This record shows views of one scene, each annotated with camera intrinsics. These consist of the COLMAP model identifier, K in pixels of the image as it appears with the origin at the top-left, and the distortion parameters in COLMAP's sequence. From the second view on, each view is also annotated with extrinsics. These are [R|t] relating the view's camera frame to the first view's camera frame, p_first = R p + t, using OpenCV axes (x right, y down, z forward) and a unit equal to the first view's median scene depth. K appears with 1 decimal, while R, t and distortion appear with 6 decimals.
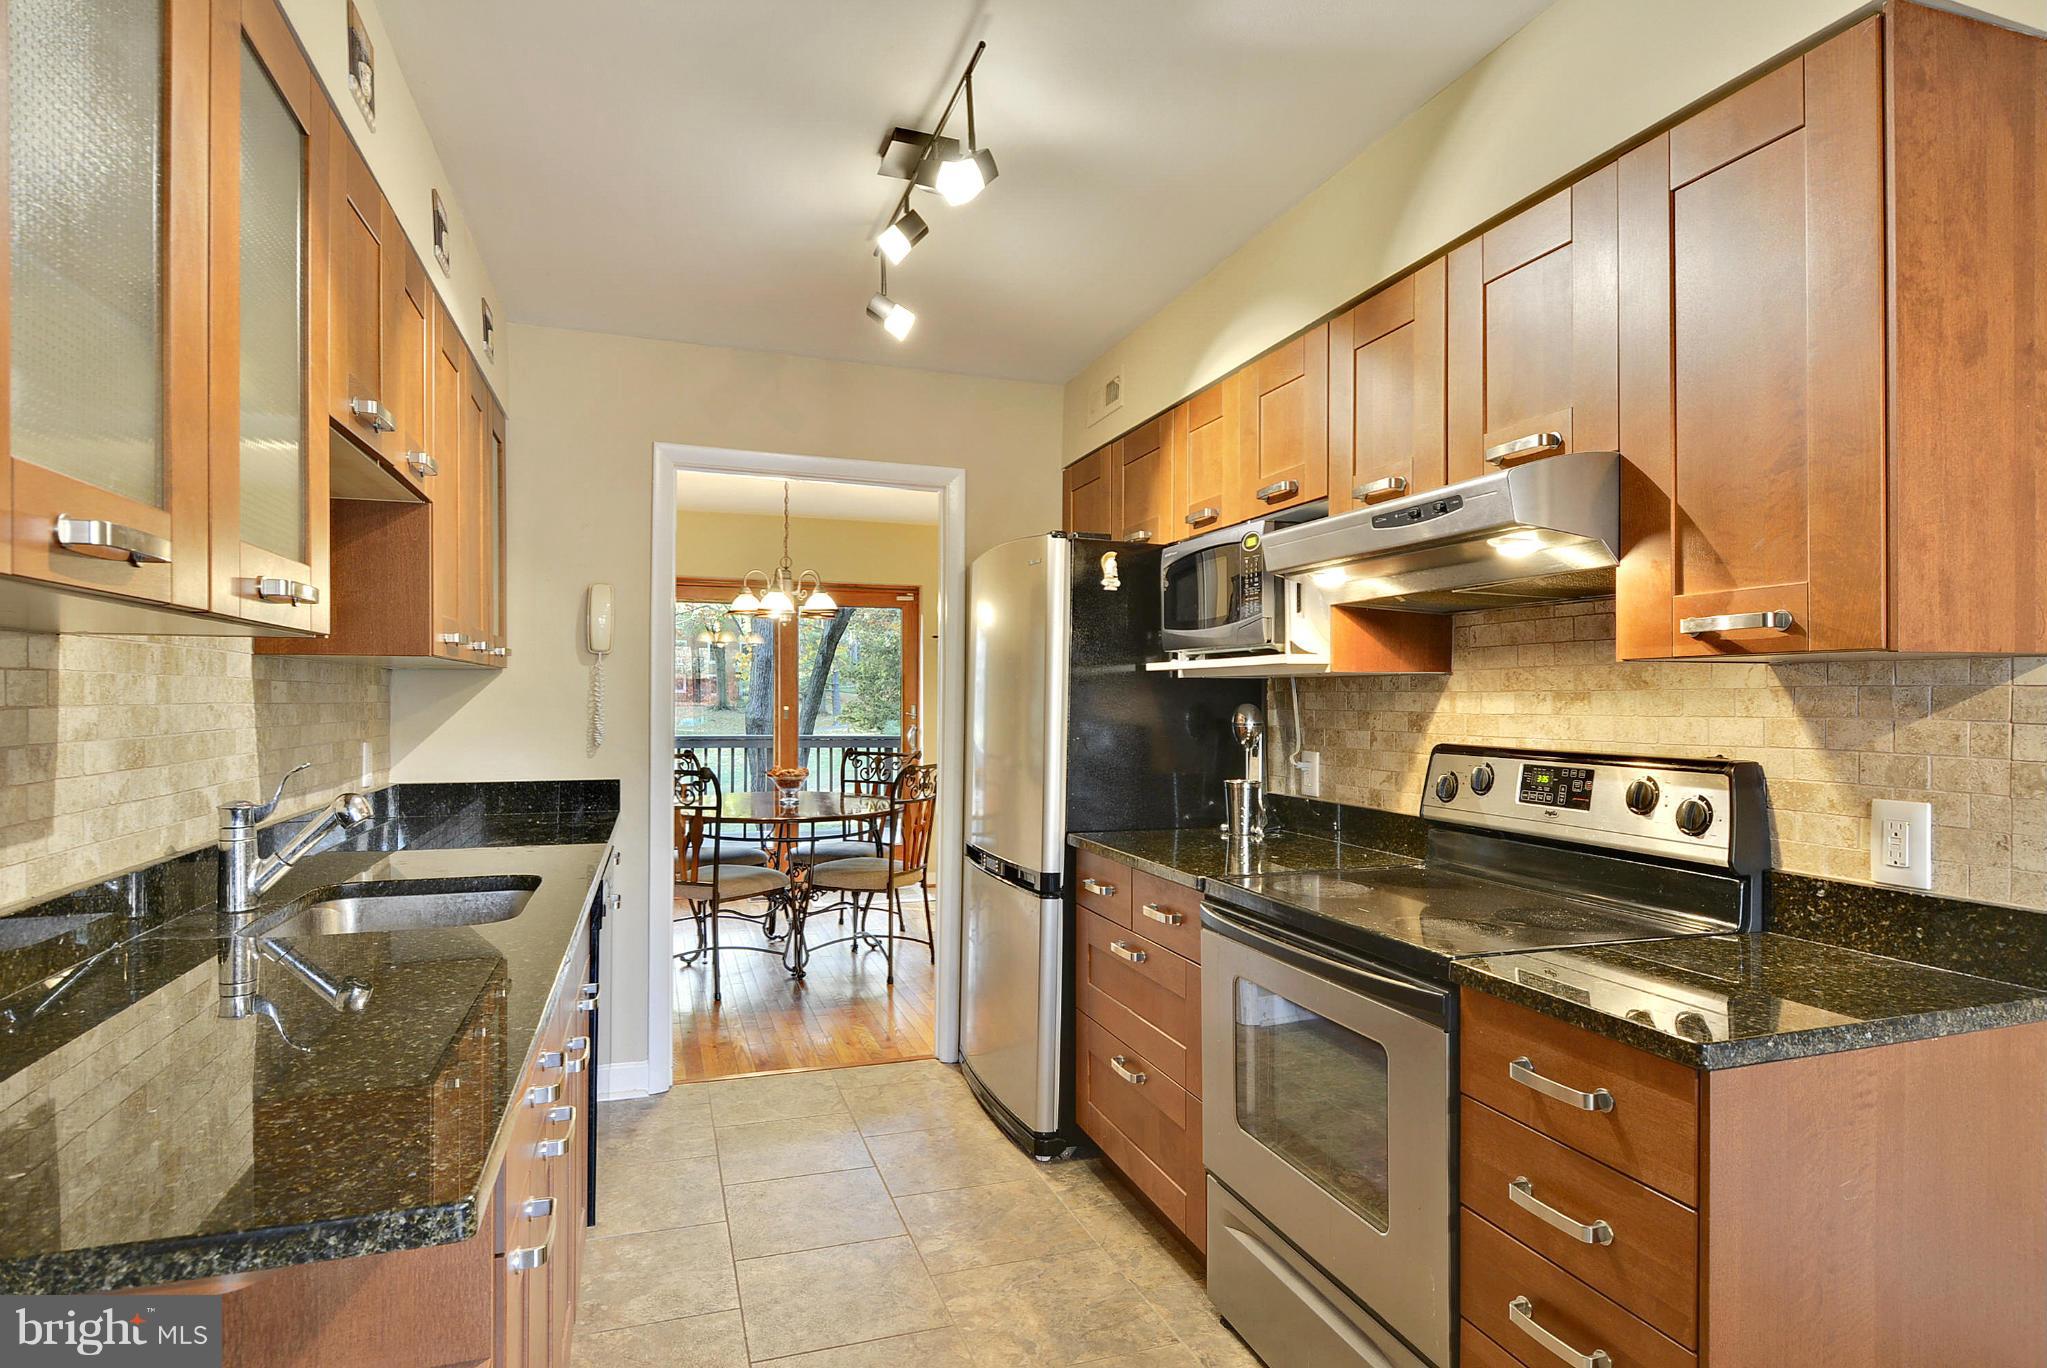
lens RADIAL K [[1101.1, 0, 1037.4], [0, 1101.1, 701.0], [0, 0, 1]] dist [0.018013, -0.017442]
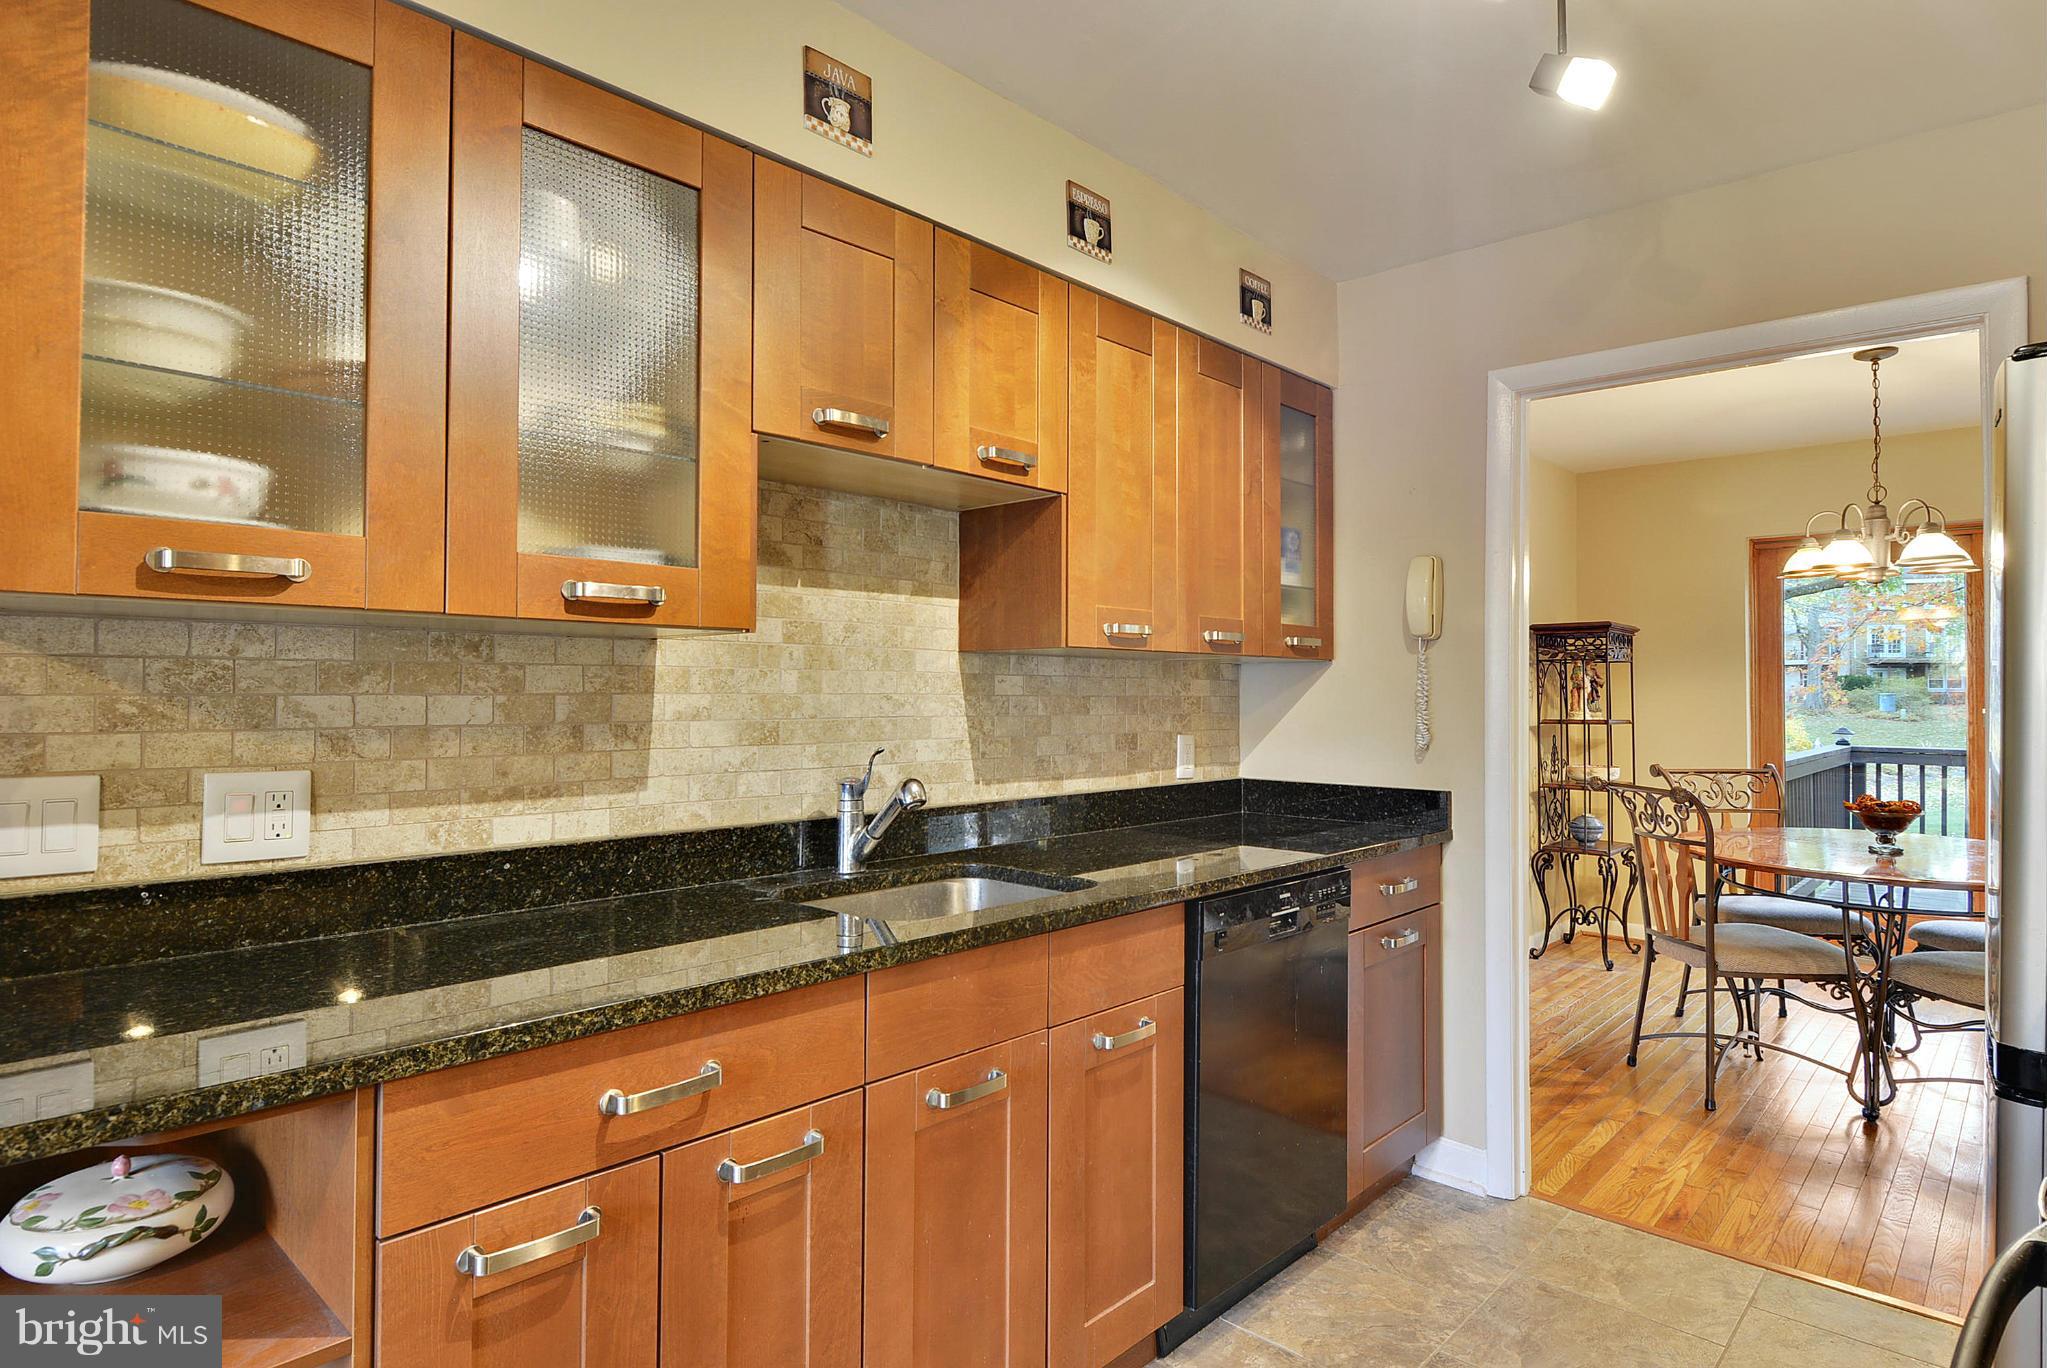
lens RADIAL K [[1101.1, 0, 1063.1], [0, 1101.1, 675.4], [0, 0, 1]] dist [0.018013, -0.017442]
pose [[0.453990, -0.013820, -0.890900, 0.347556], [-0.007160, 0.999791, -0.019158, 0.003296], [0.890978, 0.015076, 0.453796, 0.573233]]
